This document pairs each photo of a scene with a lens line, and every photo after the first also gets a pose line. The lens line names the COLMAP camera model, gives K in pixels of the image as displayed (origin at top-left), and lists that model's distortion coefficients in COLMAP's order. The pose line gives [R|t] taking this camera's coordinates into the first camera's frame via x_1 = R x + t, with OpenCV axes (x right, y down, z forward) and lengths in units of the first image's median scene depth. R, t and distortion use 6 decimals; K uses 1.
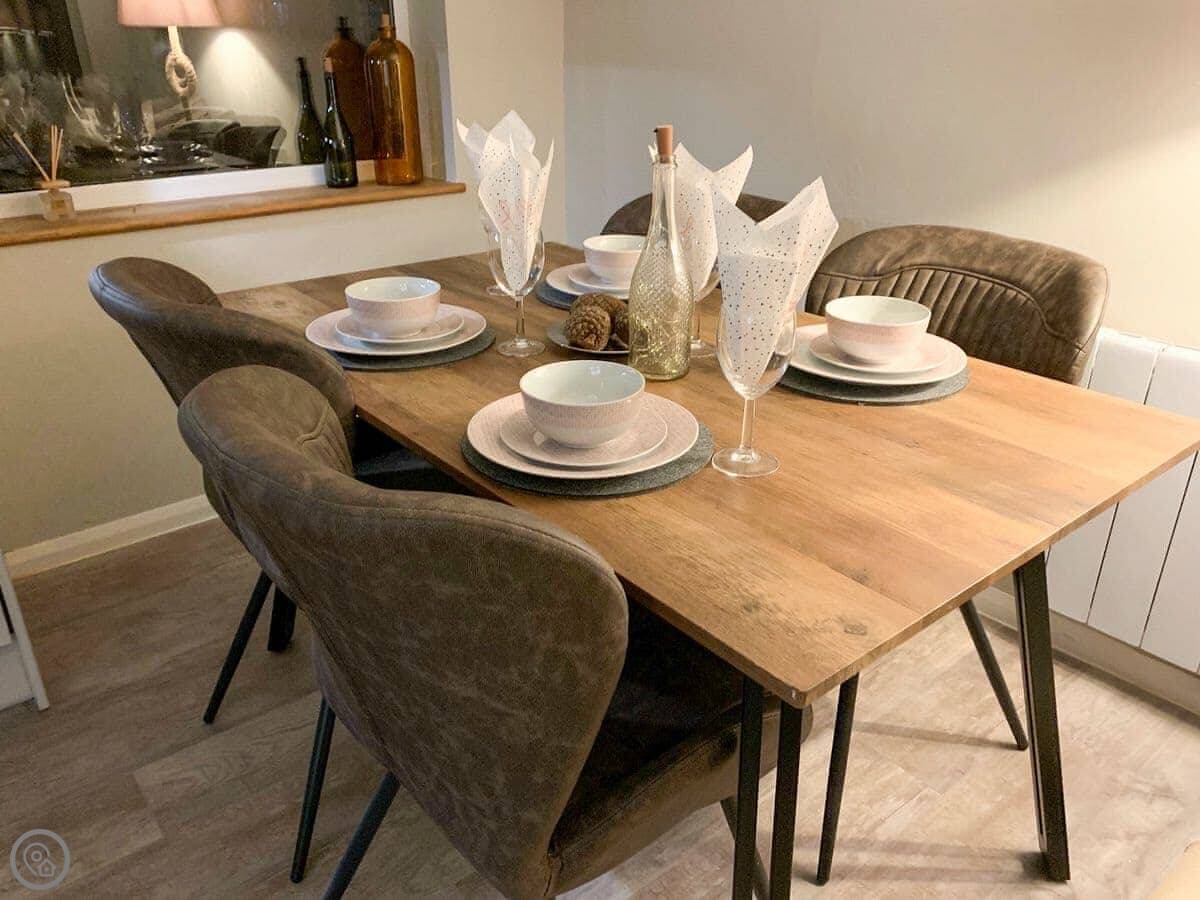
lens RADIAL K [[938.2, 0, 598.4], [0, 938.2, 449.3], [0, 0, 1]] dist [-0.003672, 0.001387]
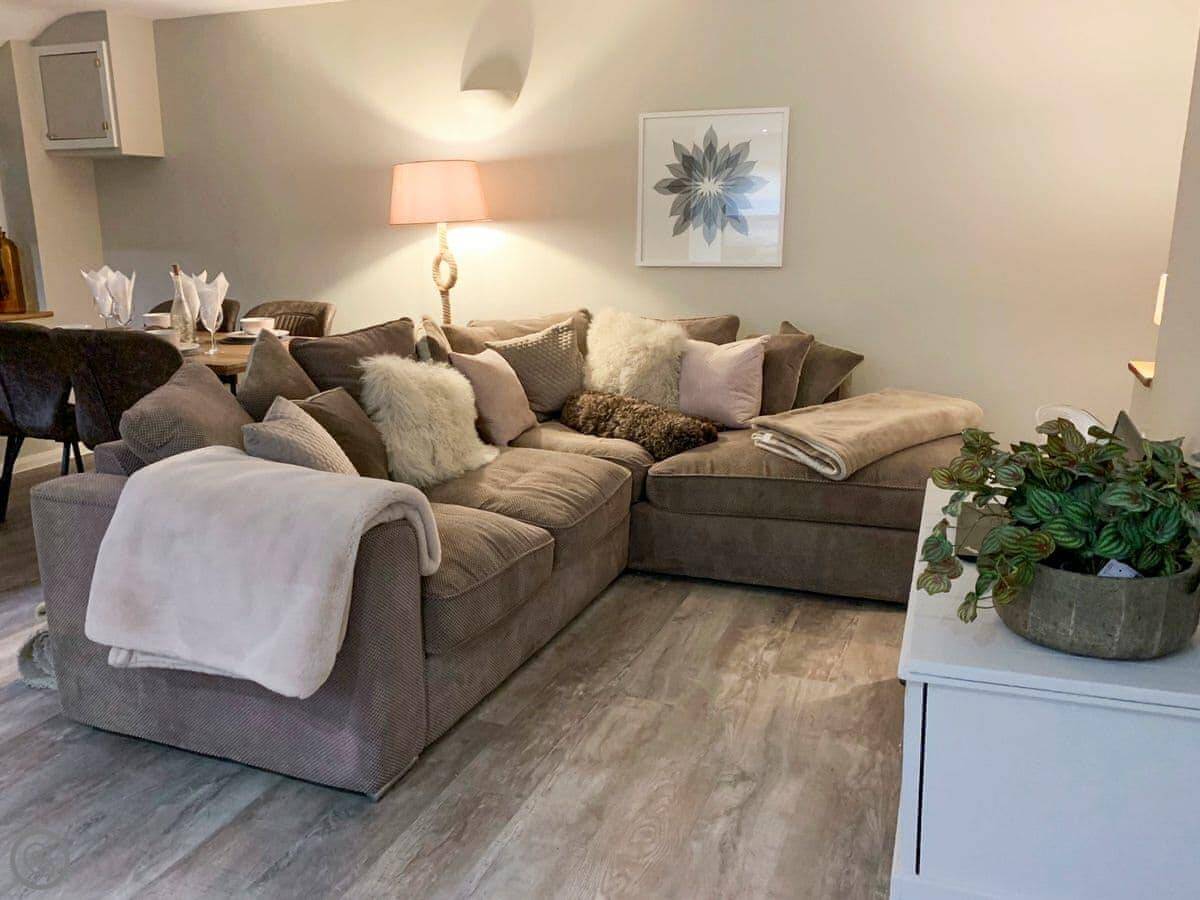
lens RADIAL K [[938.2, 0, 600.1], [0, 938.2, 452.5], [0, 0, 1]] dist [-0.003672, 0.001387]
pose [[0.868961, -0.111544, 0.482145, -0.225886], [0.199303, 0.970644, -0.134642, 0.785715], [-0.452973, 0.213091, 0.865683, -1.793204]]
